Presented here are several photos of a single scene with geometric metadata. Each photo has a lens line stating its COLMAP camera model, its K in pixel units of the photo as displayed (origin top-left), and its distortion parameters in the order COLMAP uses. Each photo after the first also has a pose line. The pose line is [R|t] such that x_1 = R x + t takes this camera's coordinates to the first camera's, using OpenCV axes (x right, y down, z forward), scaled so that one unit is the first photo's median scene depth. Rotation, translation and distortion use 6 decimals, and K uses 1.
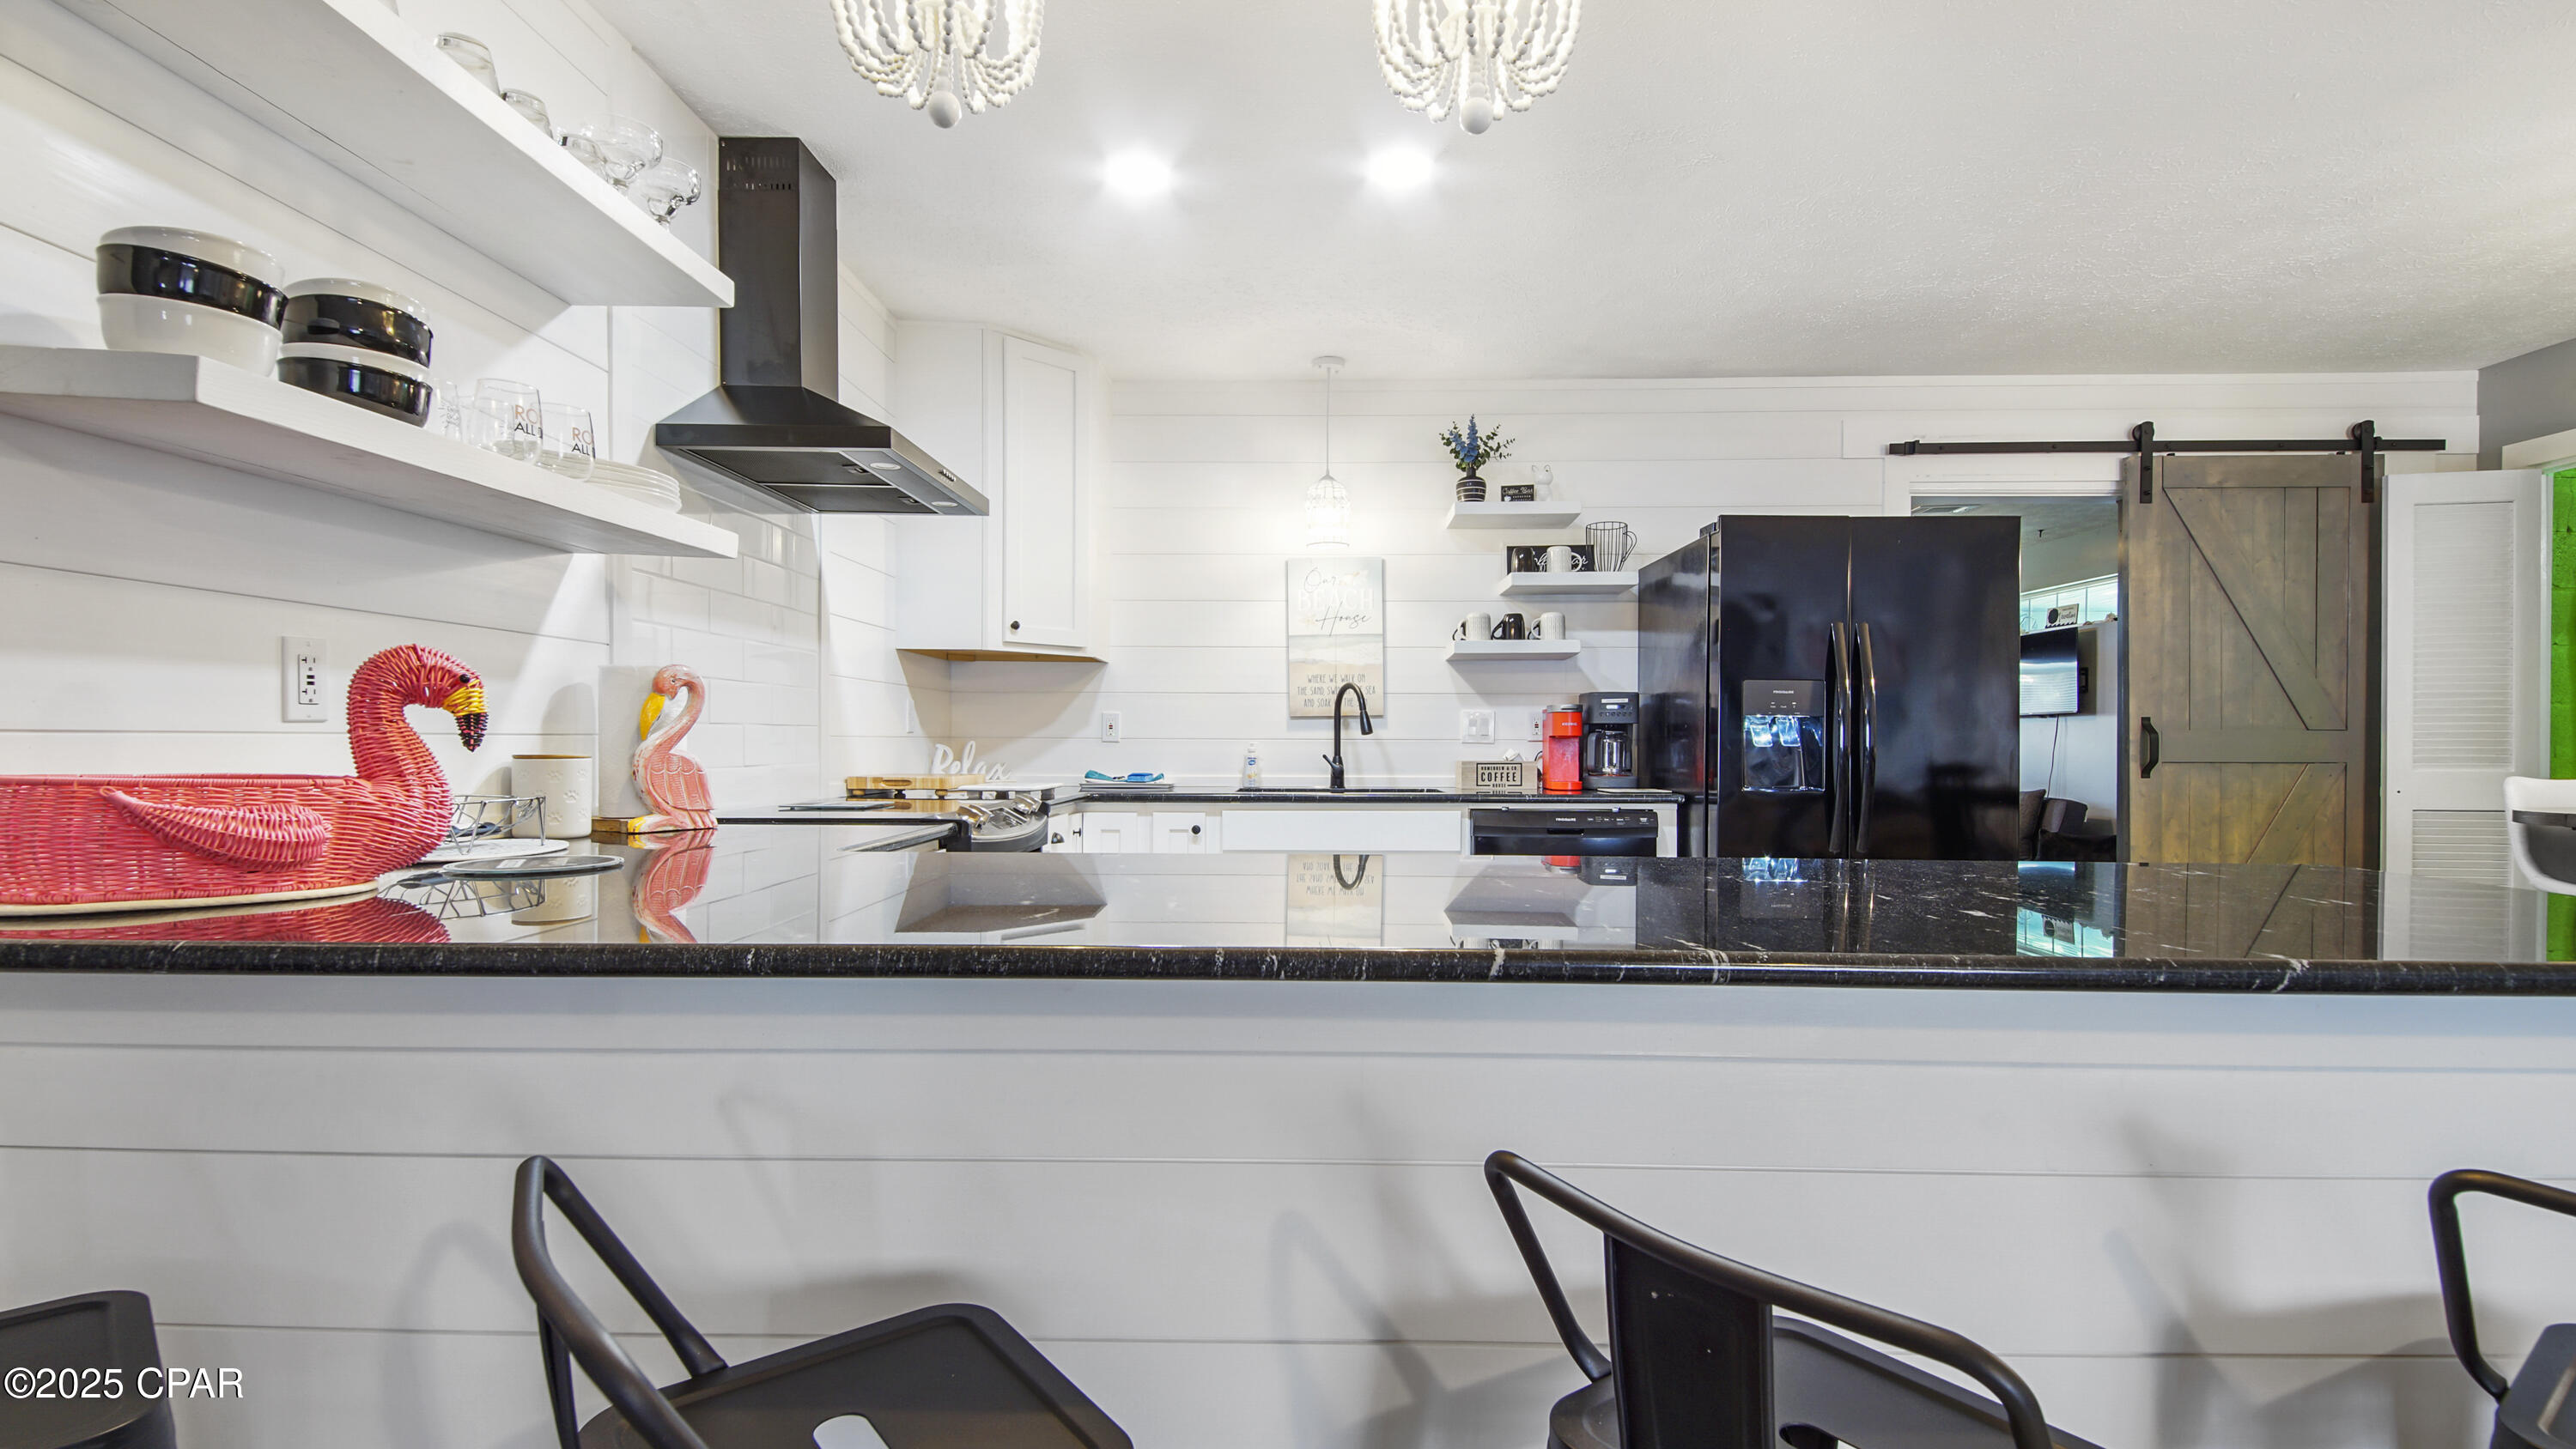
lens RADIAL K [[1183.3, 0, 1291.1], [0, 1183.3, 750.8], [0, 0, 1]] dist [0.038990, 0.000043]
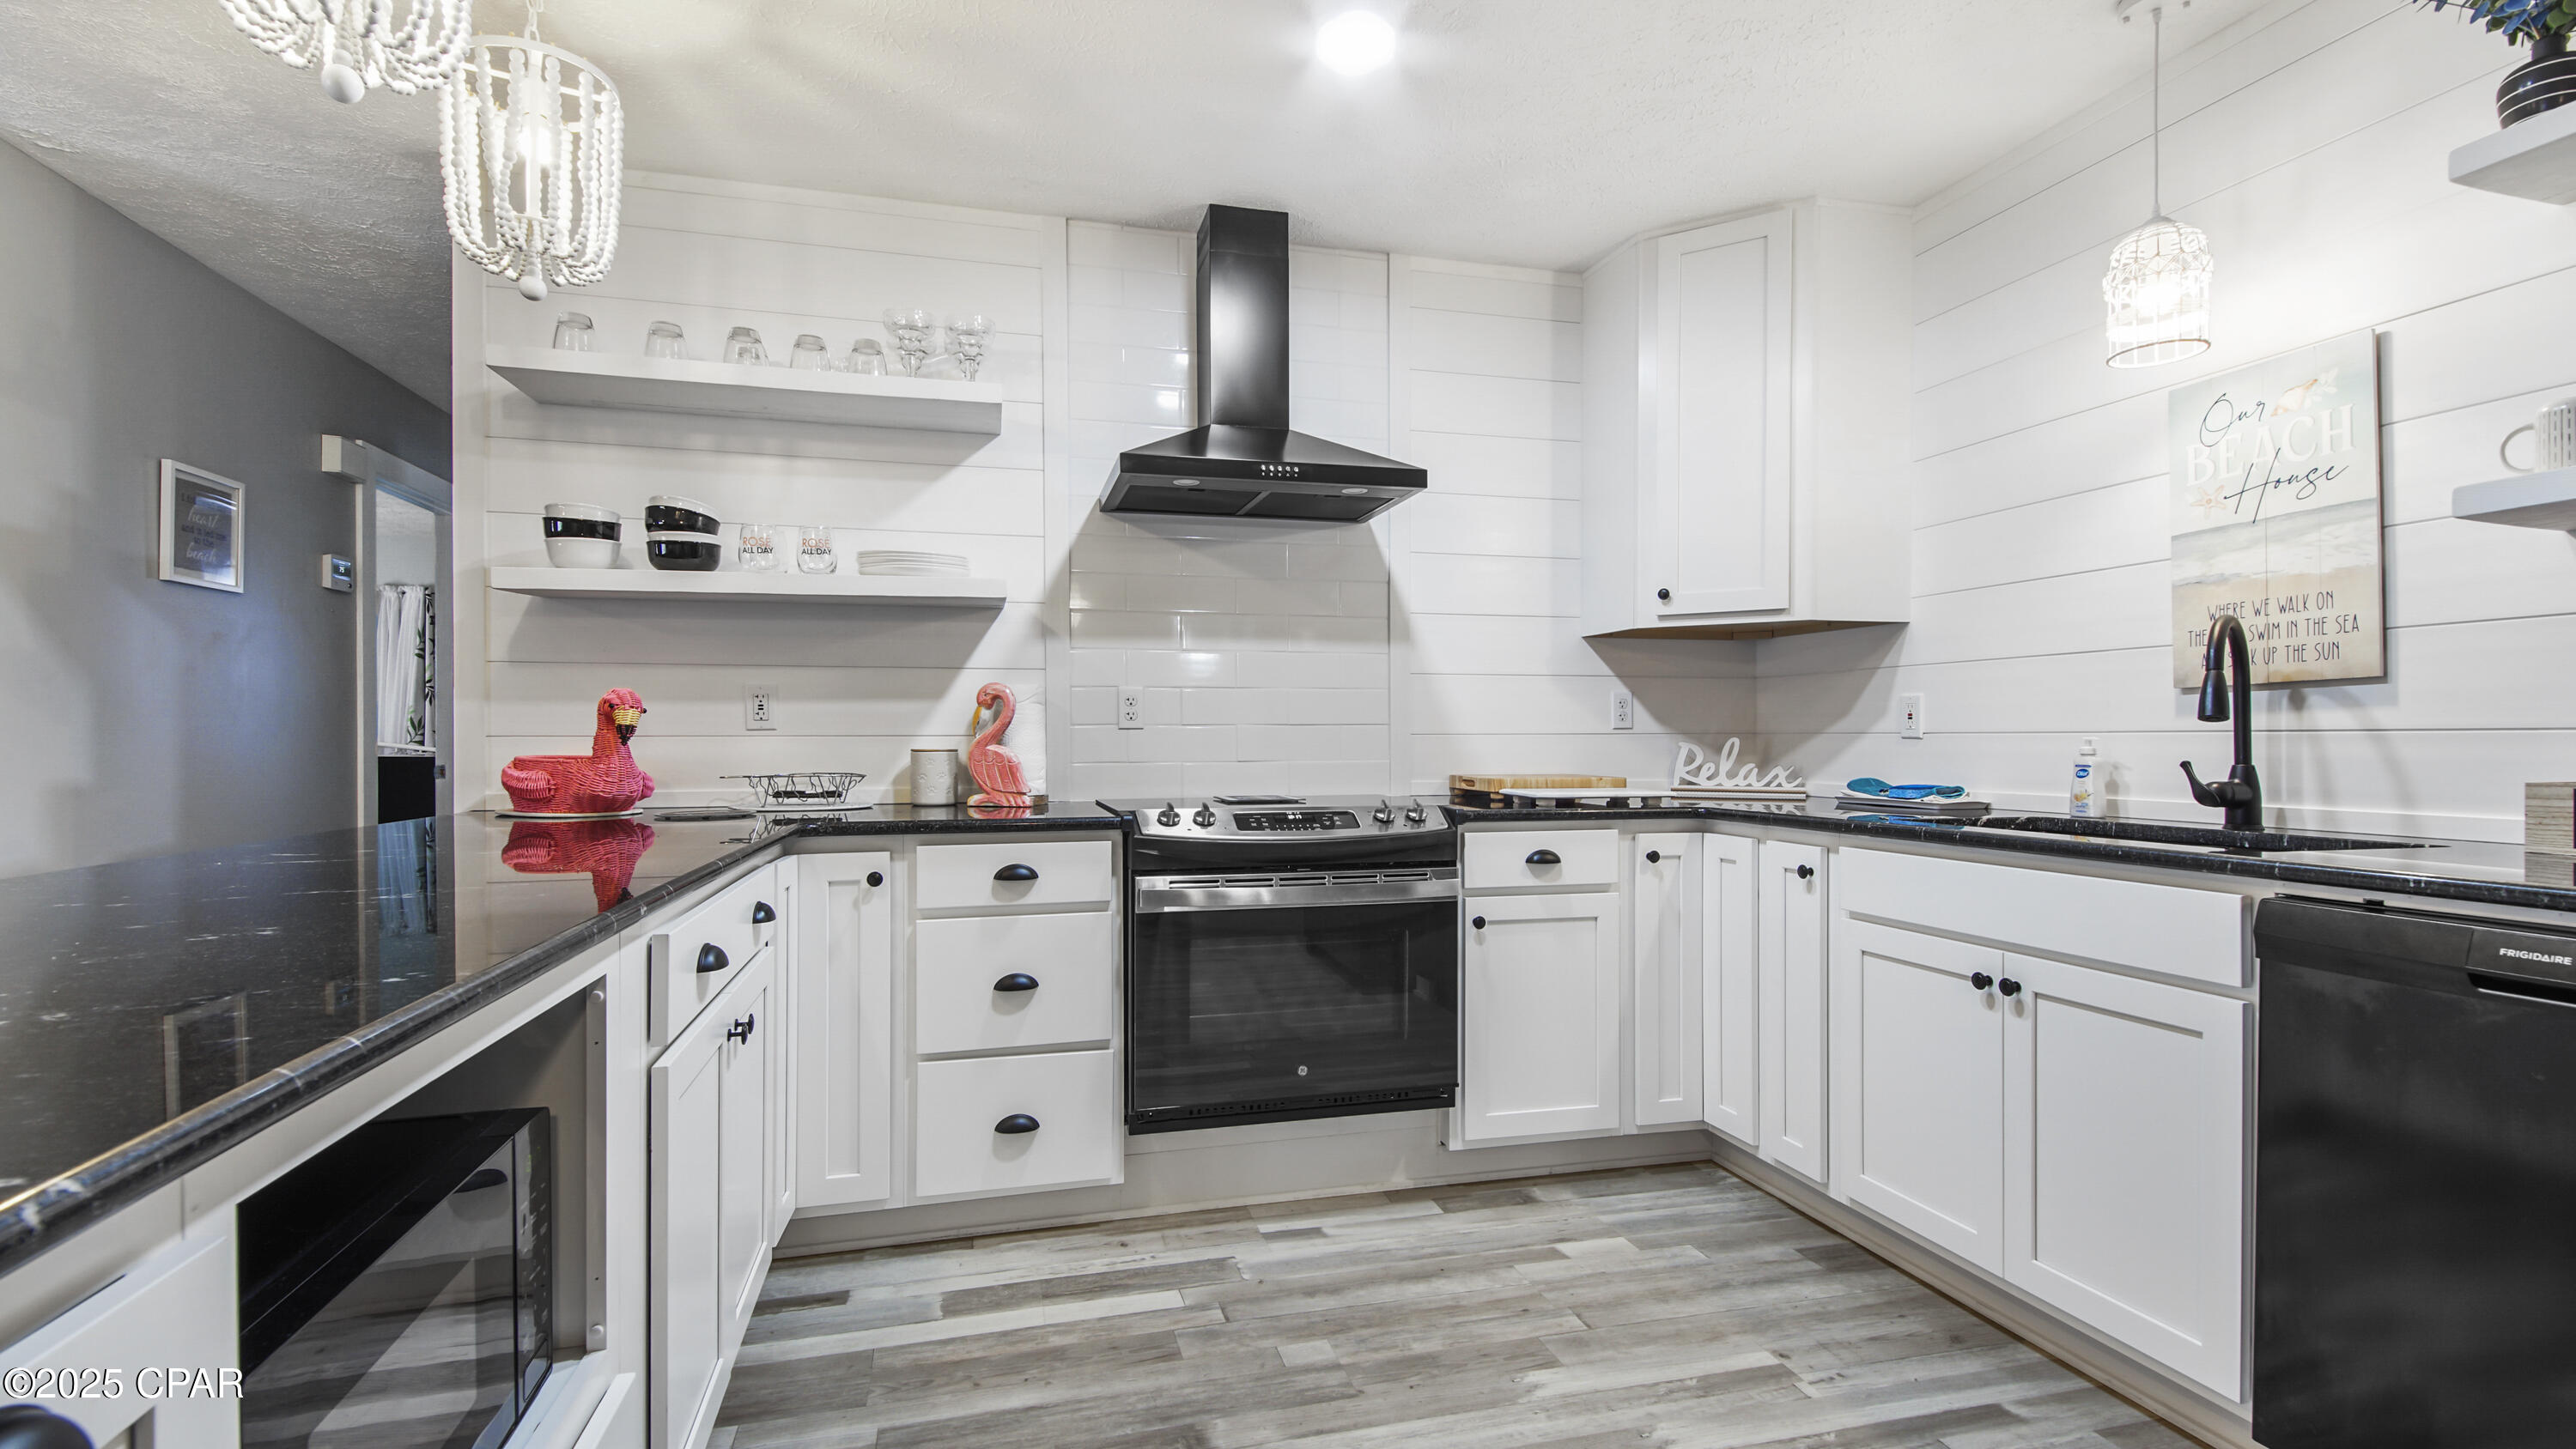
lens RADIAL K [[1145.7, 0, 1280.8], [0, 1145.7, 742.2], [0, 0, 1]] dist [0.045034, -0.025898]
pose [[0.260039, -0.002737, -0.965594, 0.410593], [-0.006255, 0.999970, -0.004519, -0.000777], [0.965578, 0.007215, 0.260015, 0.496201]]
